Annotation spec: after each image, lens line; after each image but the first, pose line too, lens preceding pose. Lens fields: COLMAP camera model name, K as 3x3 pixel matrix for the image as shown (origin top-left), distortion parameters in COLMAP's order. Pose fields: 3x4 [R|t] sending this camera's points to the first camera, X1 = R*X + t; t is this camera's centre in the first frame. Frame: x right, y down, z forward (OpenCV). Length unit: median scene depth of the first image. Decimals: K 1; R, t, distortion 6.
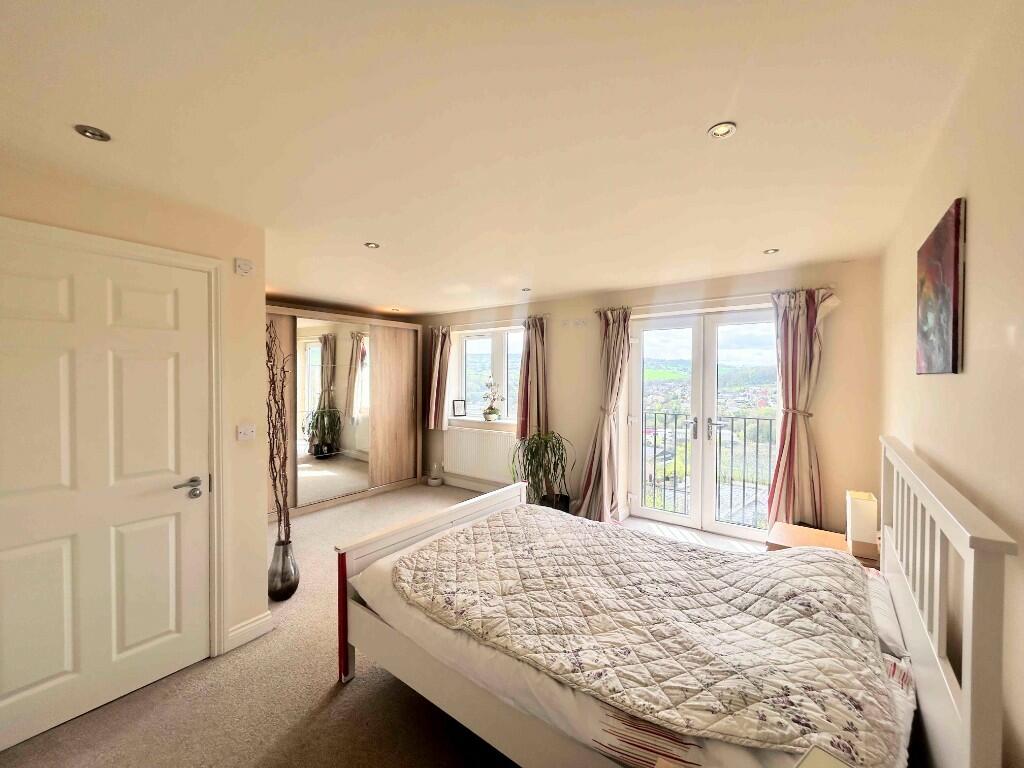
lens RADIAL K [[409.0, 0, 501.7], [0, 409.0, 385.2], [0, 0, 1]] dist [-0.001059, 0.001559]
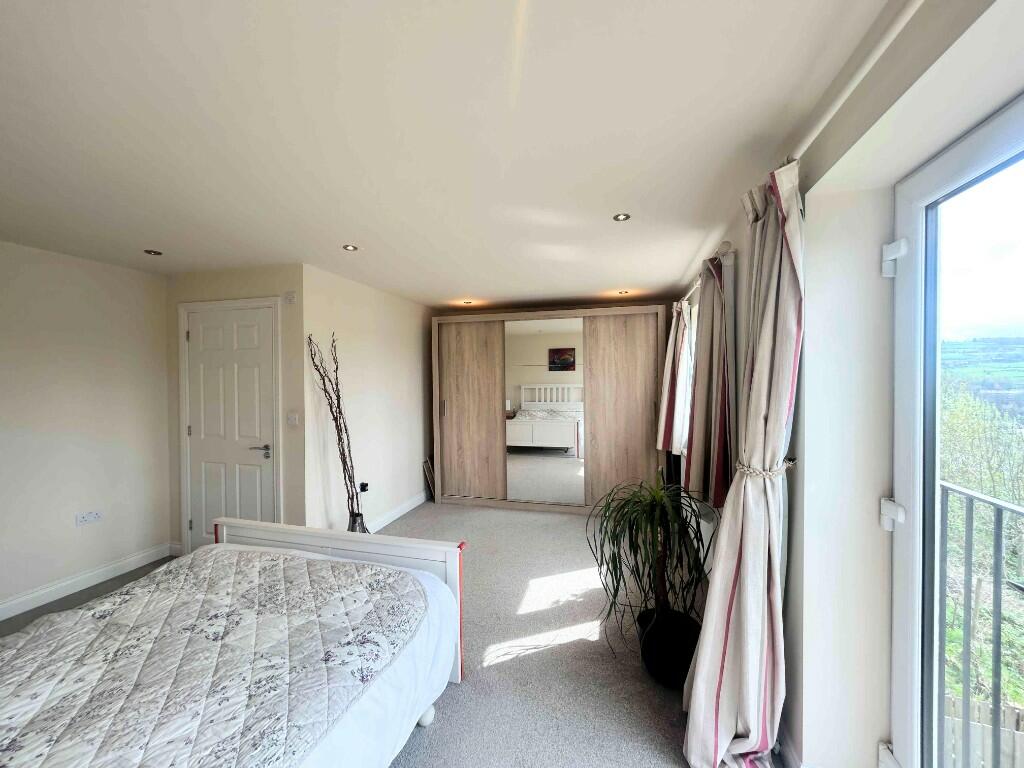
lens RADIAL K [[409.0, 0, 512.0], [0, 409.0, 380.4], [0, 0, 1]] dist [-0.001059, 0.001559]
pose [[0.391335, 0.007940, -0.920214, 0.803778], [-0.014569, 0.999891, 0.002432, -0.023517], [0.920133, 0.012455, 0.391408, 1.004582]]
